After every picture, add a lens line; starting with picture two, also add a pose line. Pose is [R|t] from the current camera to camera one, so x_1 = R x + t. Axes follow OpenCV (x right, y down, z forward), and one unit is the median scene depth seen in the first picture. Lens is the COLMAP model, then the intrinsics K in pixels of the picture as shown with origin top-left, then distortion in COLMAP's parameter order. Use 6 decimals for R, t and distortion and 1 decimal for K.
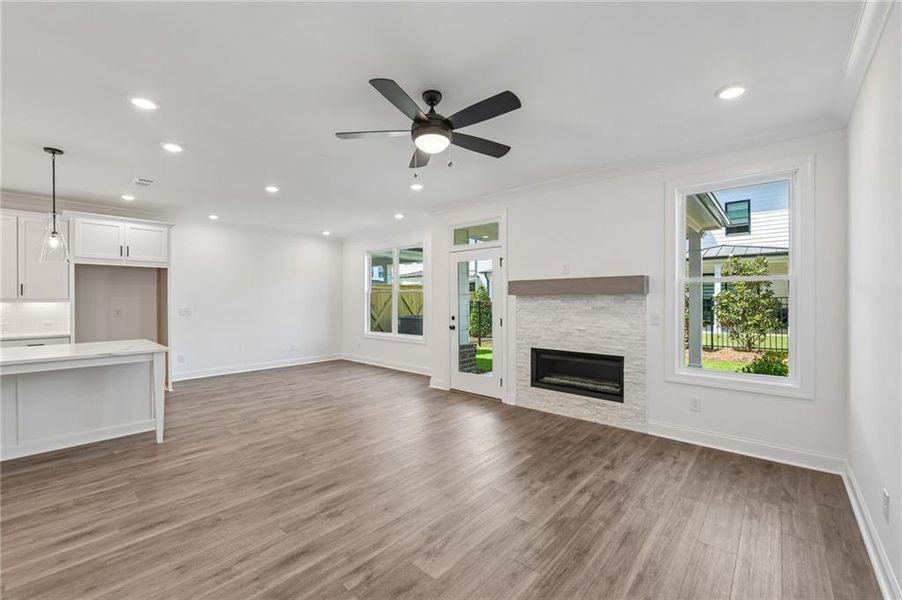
lens RADIAL K [[368.3, 0, 446.6], [0, 368.3, 300.4], [0, 0, 1]] dist [-0.008971, -0.000087]
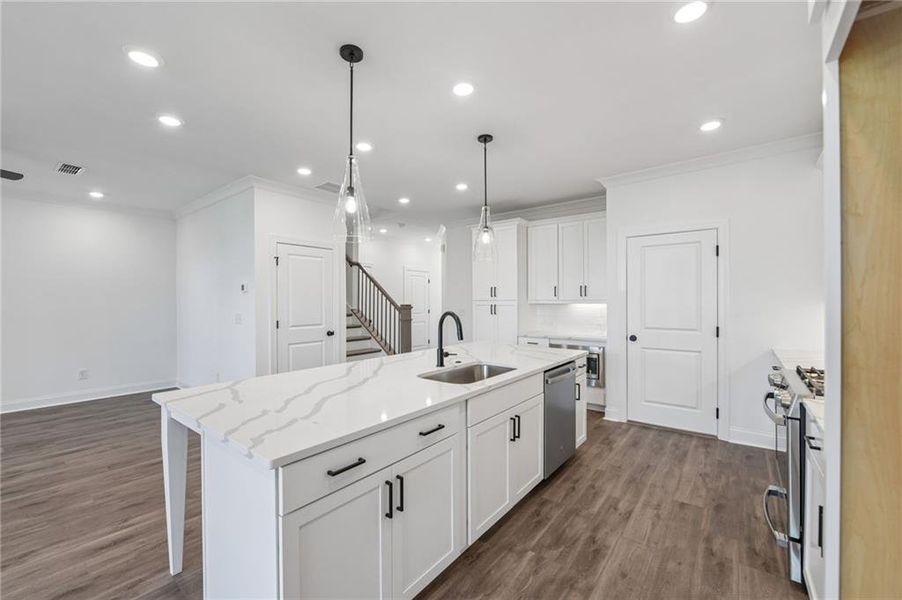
lens RADIAL K [[368.3, 0, 449.0], [0, 368.3, 305.1], [0, 0, 1]] dist [-0.008971, -0.000087]
pose [[-0.997962, 0.007068, -0.063418, -1.050883], [0.006023, 0.999843, 0.016663, -0.003236], [0.063526, 0.016247, -0.997848, 1.416305]]
